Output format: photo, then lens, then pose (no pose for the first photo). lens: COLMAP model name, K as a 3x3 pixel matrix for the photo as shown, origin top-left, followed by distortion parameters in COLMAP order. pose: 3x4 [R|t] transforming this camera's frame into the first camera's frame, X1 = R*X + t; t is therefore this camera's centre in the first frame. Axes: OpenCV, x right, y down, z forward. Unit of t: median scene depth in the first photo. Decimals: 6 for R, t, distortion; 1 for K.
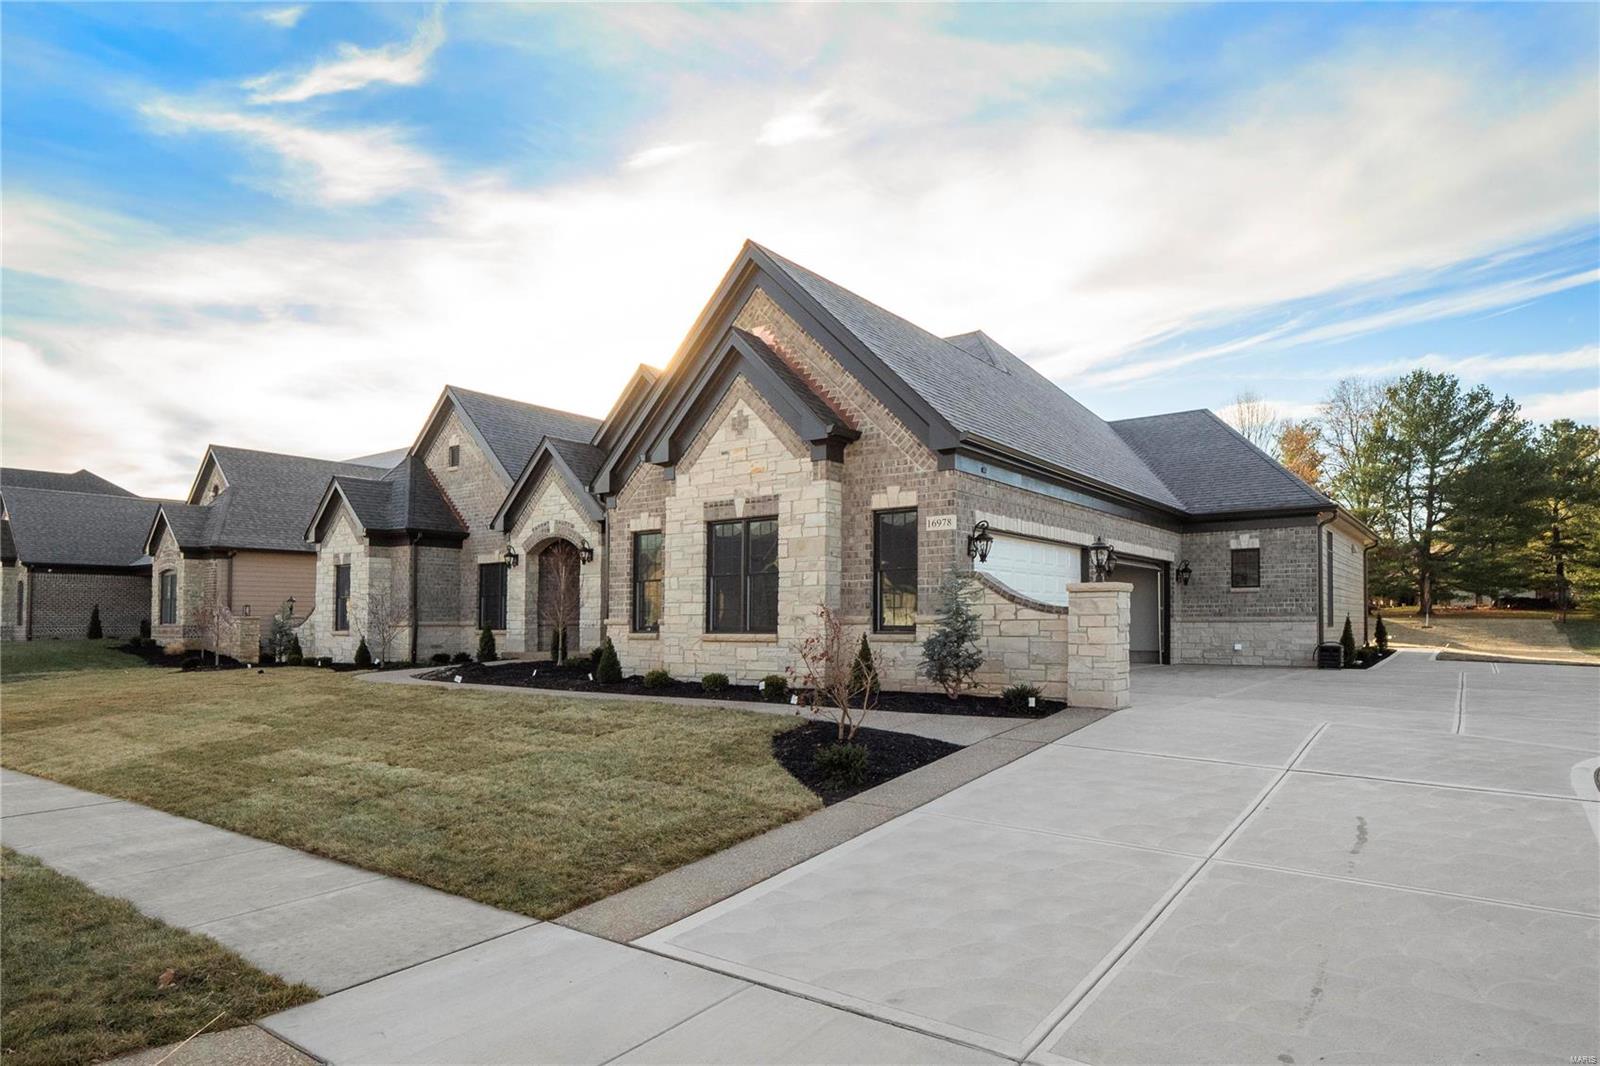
lens RADIAL K [[904.3, 0, 800.0], [0, 904.3, 533.0], [0, 0, 1]] dist [0.000320, 0.000007]
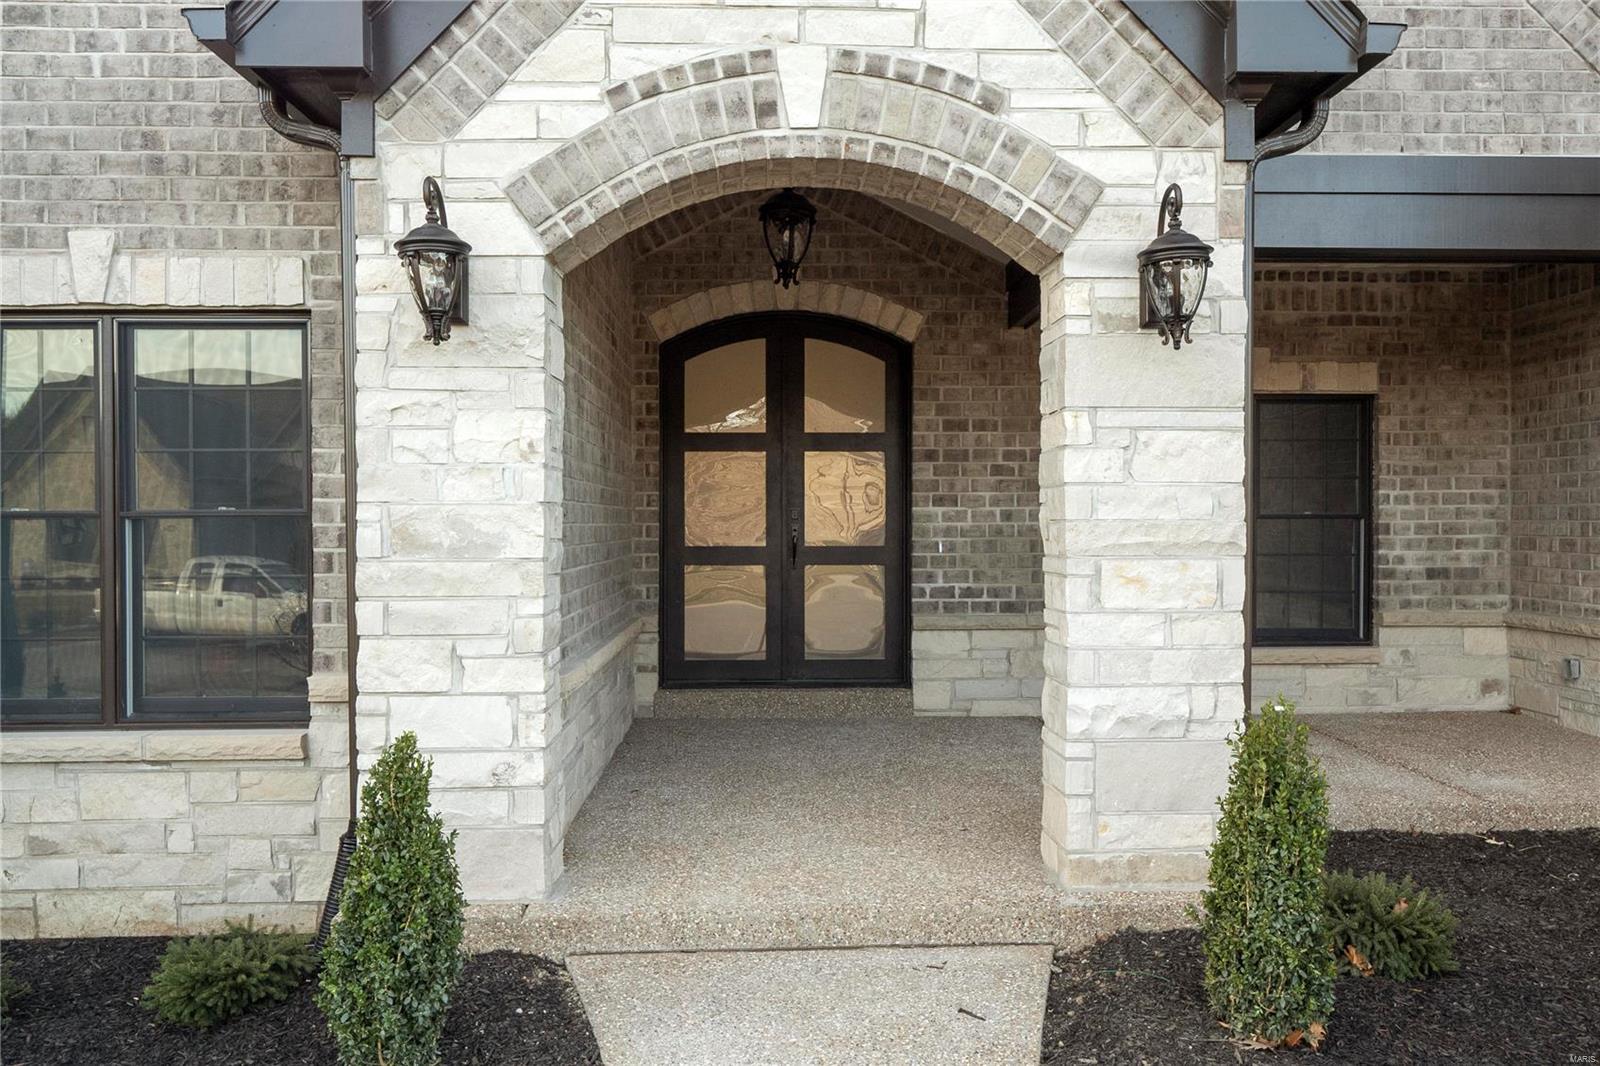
lens RADIAL K [[1161.6, 0, 800.0], [0, 1161.6, 533.0], [0, 0, 1]] dist [-0.000358, -0.000084]
pose [[0.793801, -0.009584, 0.608103, -0.390449], [-0.057687, 0.994181, 0.090972, 0.049922], [-0.605436, -0.107293, 0.788629, 0.821120]]
